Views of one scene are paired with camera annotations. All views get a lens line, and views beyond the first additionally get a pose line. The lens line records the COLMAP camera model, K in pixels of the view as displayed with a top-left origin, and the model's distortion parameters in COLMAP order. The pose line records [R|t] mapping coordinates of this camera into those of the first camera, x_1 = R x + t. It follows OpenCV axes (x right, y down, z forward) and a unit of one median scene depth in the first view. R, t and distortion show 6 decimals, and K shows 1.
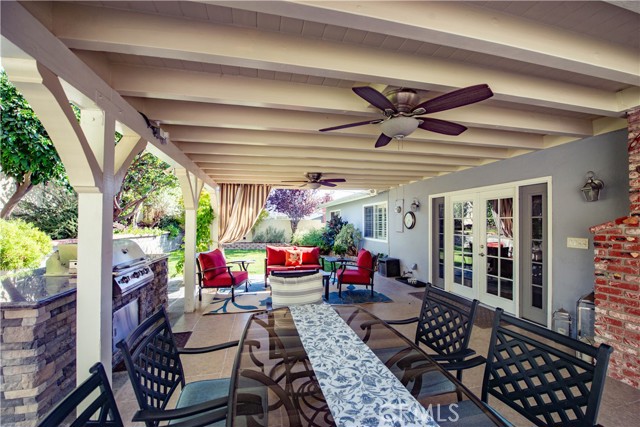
lens RADIAL K [[256.6, 0, 320.8], [0, 256.6, 219.0], [0, 0, 1]] dist [-0.015054, 0.000194]
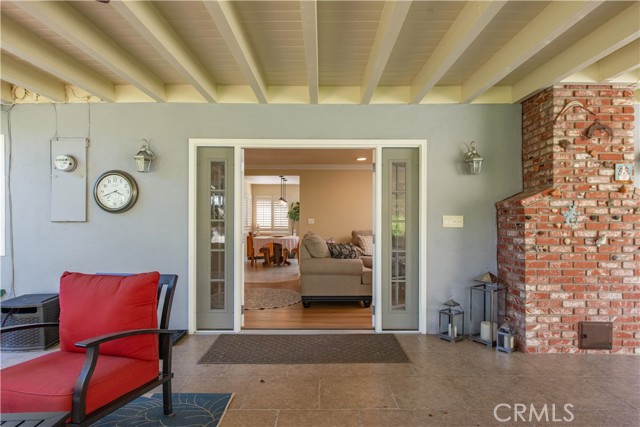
lens RADIAL K [[386.3, 0, 317.0], [0, 386.3, 217.6], [0, 0, 1]] dist [0.010536, -0.000318]
pose [[0.234332, 0.005746, 0.972140, -0.193878], [-0.013999, 0.999899, -0.002536, 0.045743], [-0.972056, -0.013015, 0.234388, 0.567062]]
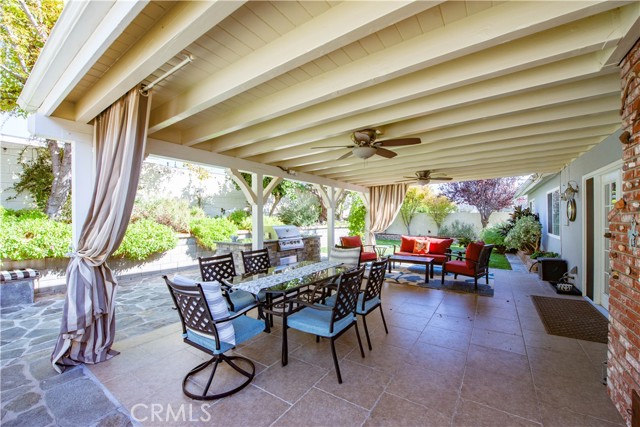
lens RADIAL K [[256.6, 0, 315.9], [0, 256.6, 215.7], [0, 0, 1]] dist [-0.015054, 0.000194]
pose [[0.655986, -0.015262, -0.754618, 0.436345], [0.020800, 0.999781, -0.002139, 0.007807], [0.754486, -0.014293, 0.656161, -0.080543]]
